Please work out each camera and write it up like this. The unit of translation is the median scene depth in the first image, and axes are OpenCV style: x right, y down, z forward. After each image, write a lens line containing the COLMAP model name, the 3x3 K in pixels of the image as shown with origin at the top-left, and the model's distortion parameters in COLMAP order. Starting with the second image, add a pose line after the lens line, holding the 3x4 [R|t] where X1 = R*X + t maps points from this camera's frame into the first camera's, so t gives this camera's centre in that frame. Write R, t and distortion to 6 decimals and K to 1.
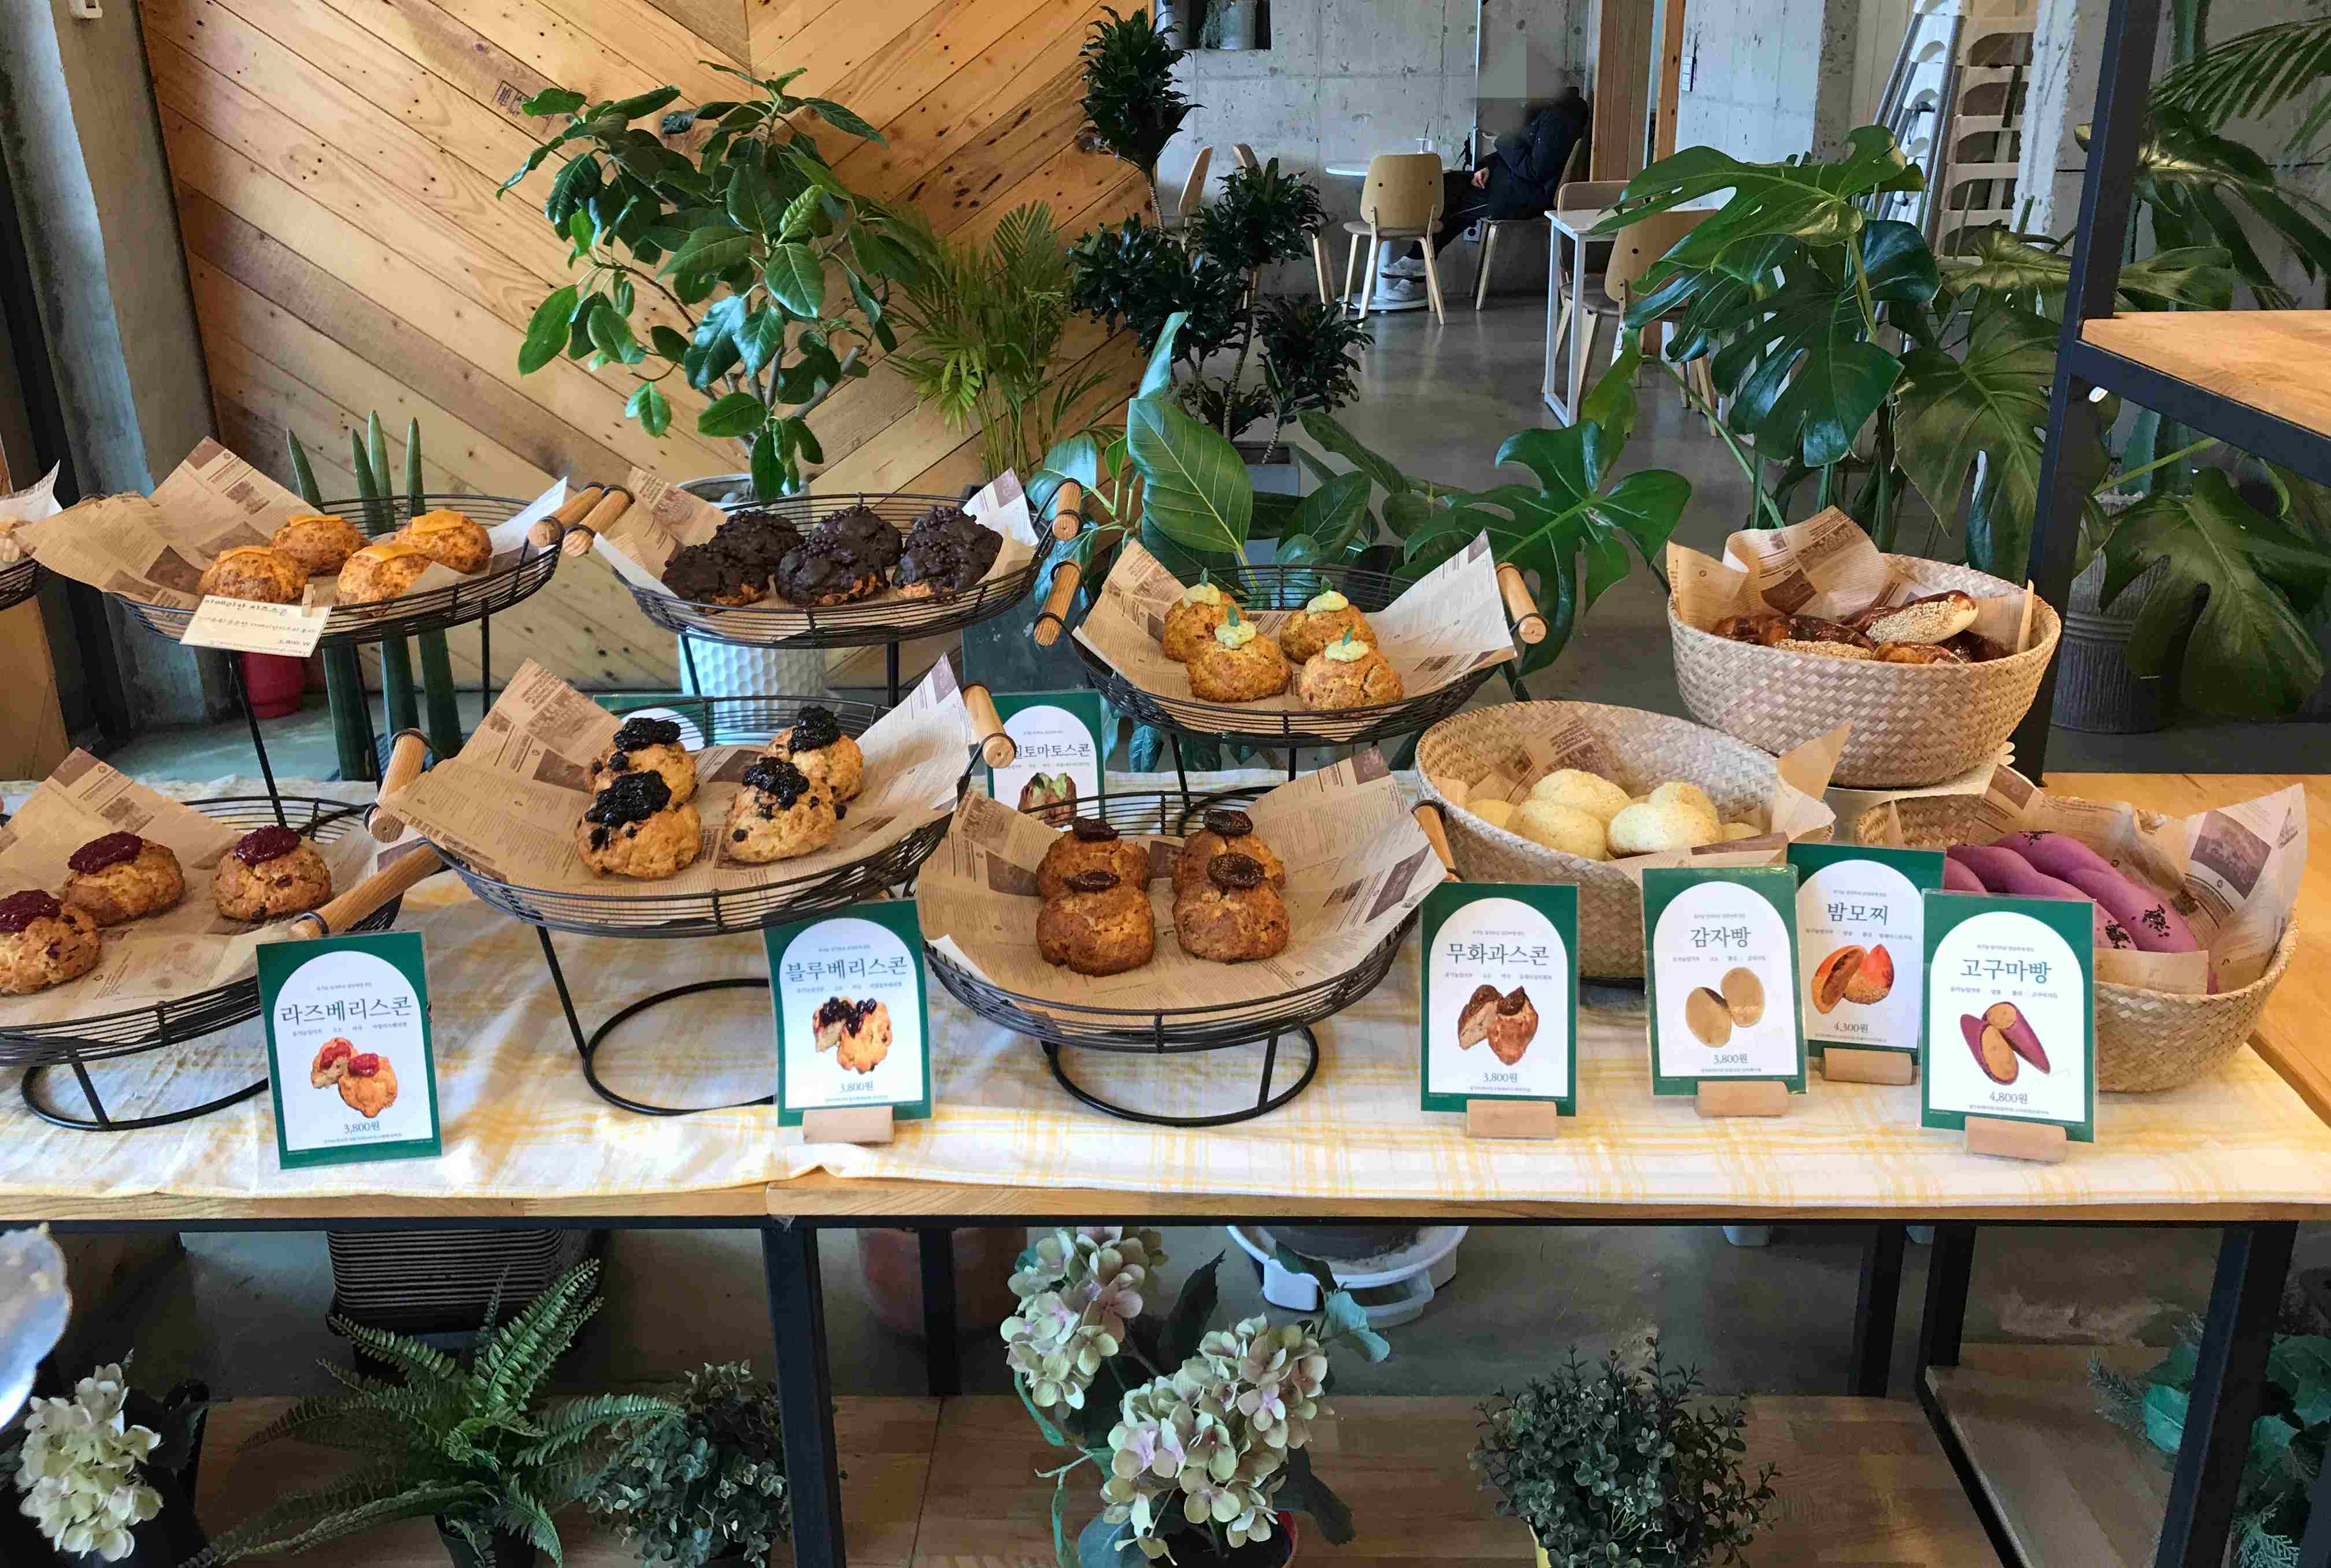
lens RADIAL K [[1892.8, 0, 1165.8], [0, 1892.8, 670.4], [0, 0, 1]] dist [0.006356, 0.061152]
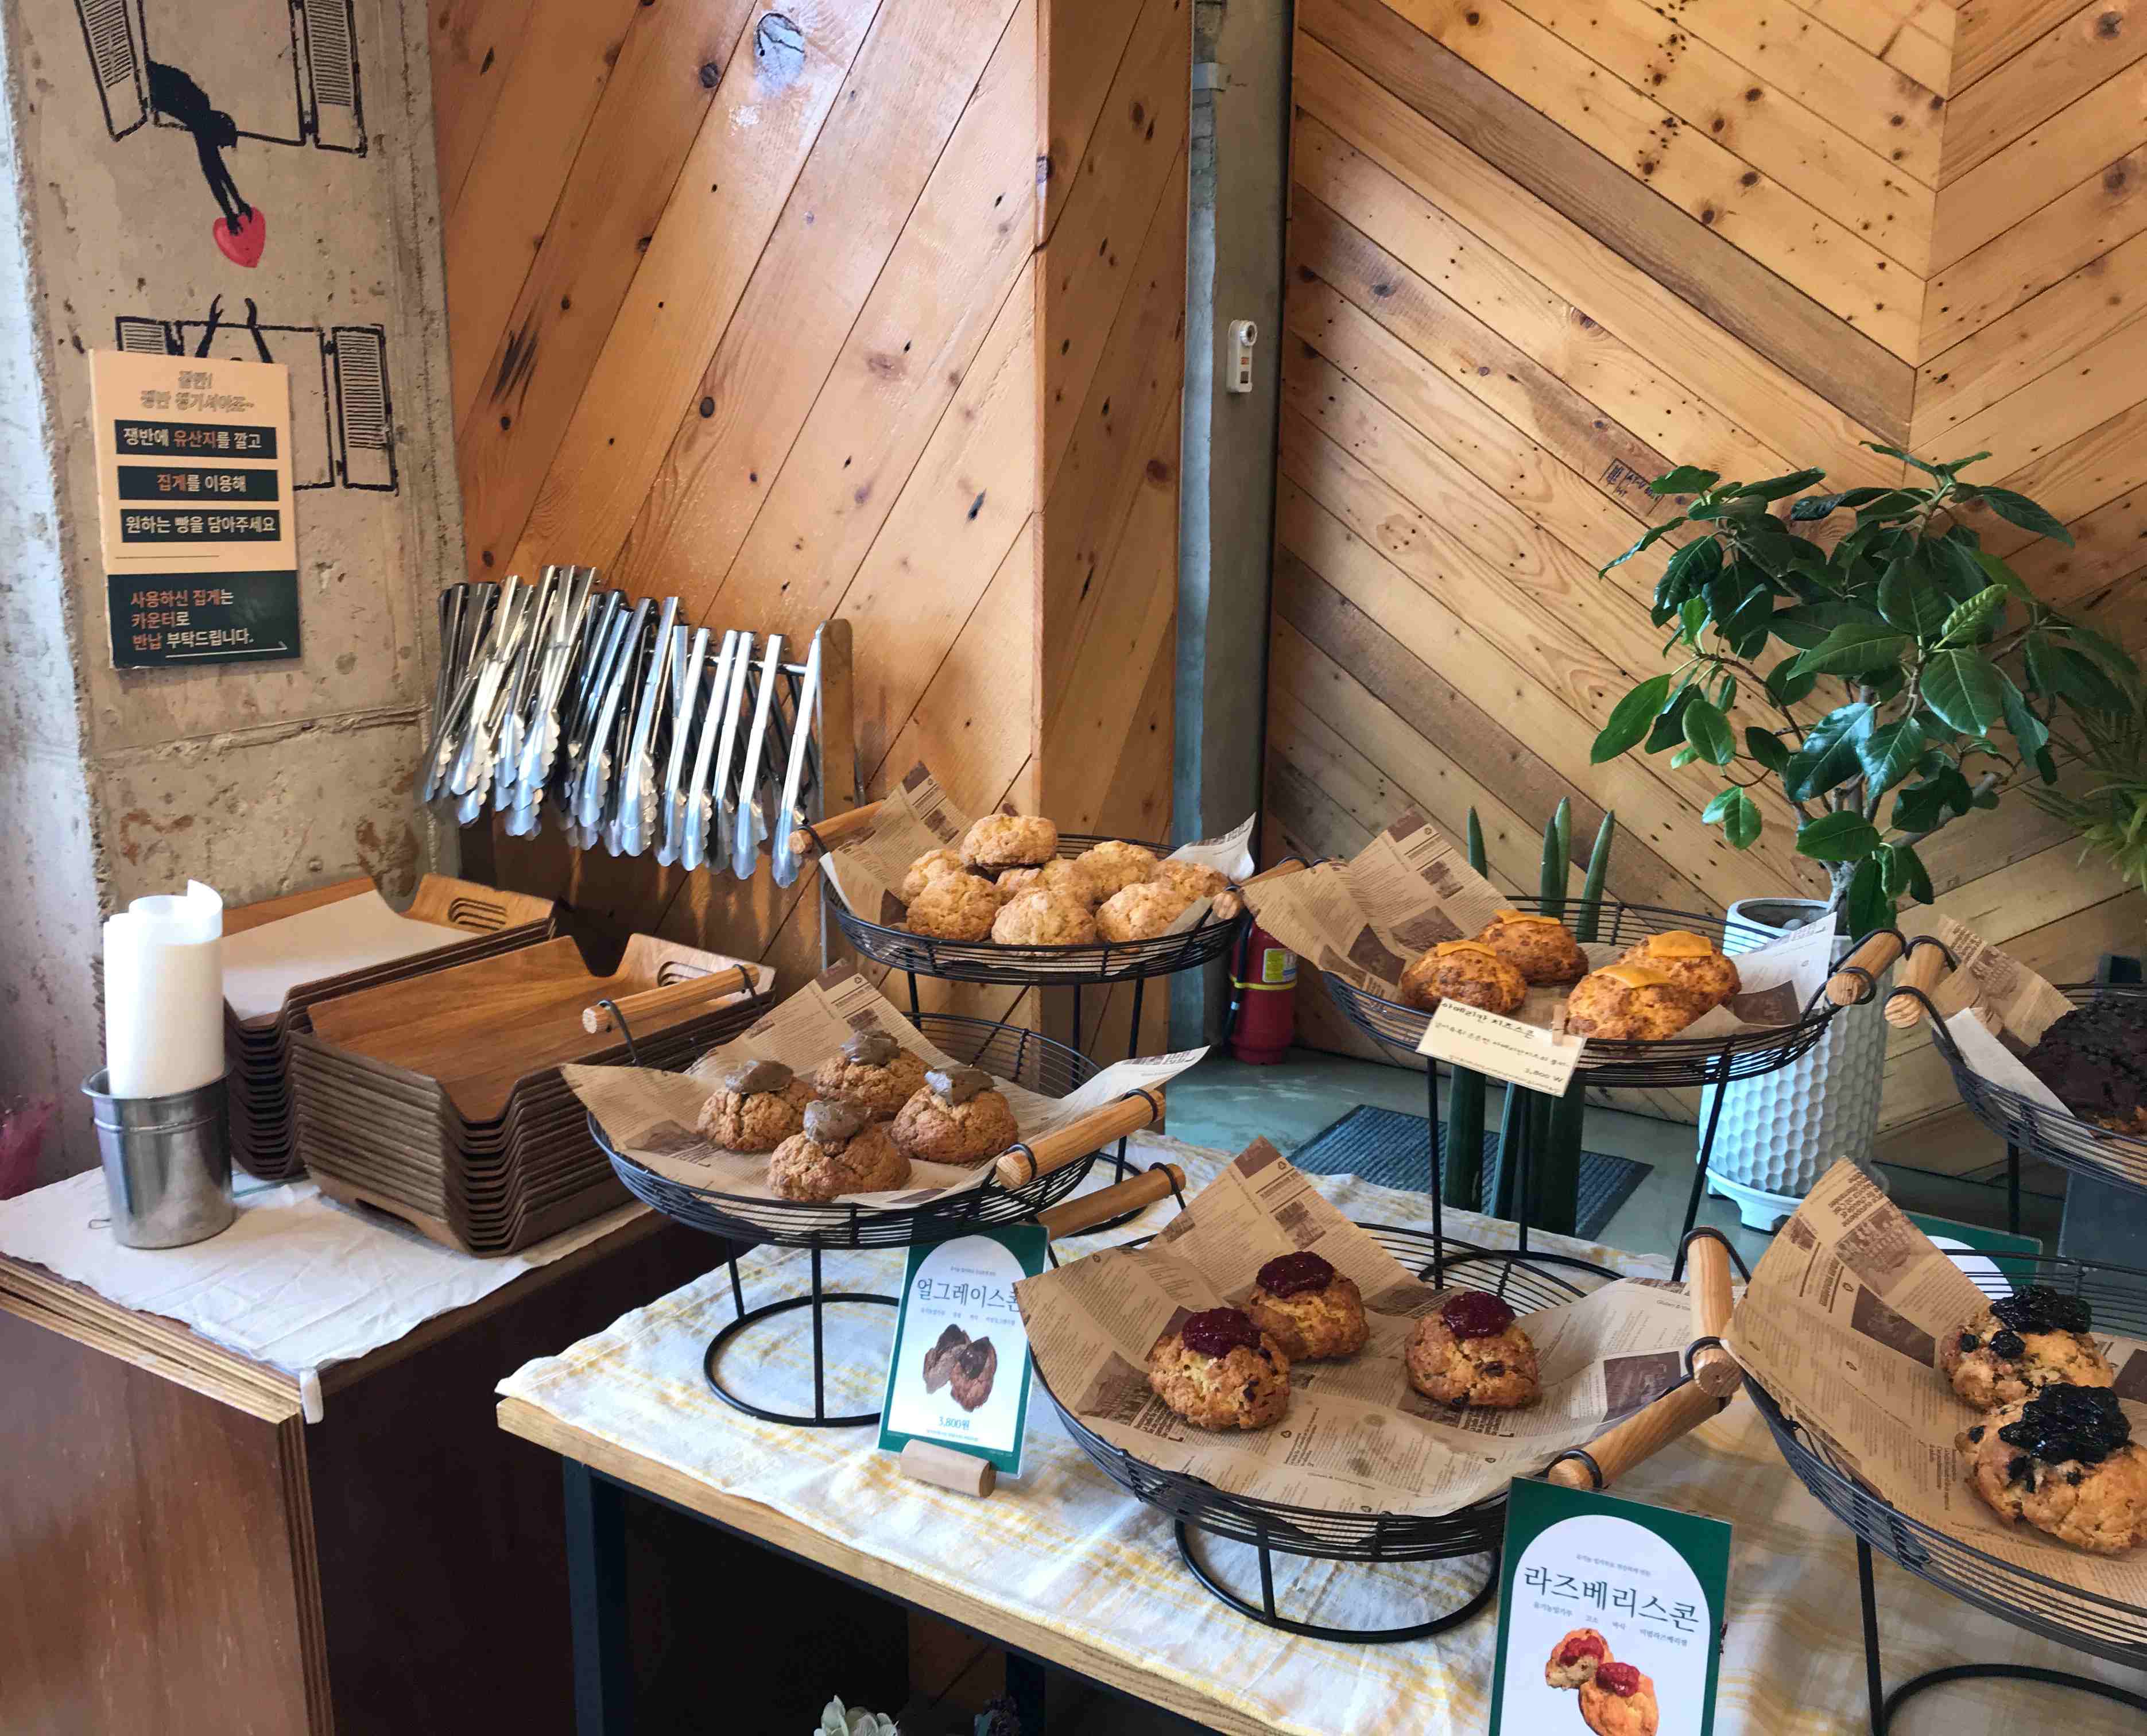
lens RADIAL K [[1888.7, 0, 1073.5], [0, 1888.7, 868.0], [0, 0, 1]] dist [0.046002, 0.001440]
pose [[0.865996, 0.141871, -0.479503, -0.222141], [-0.189180, 0.980589, -0.051537, -0.019043], [0.462884, 0.135344, 0.876025, 0.152242]]
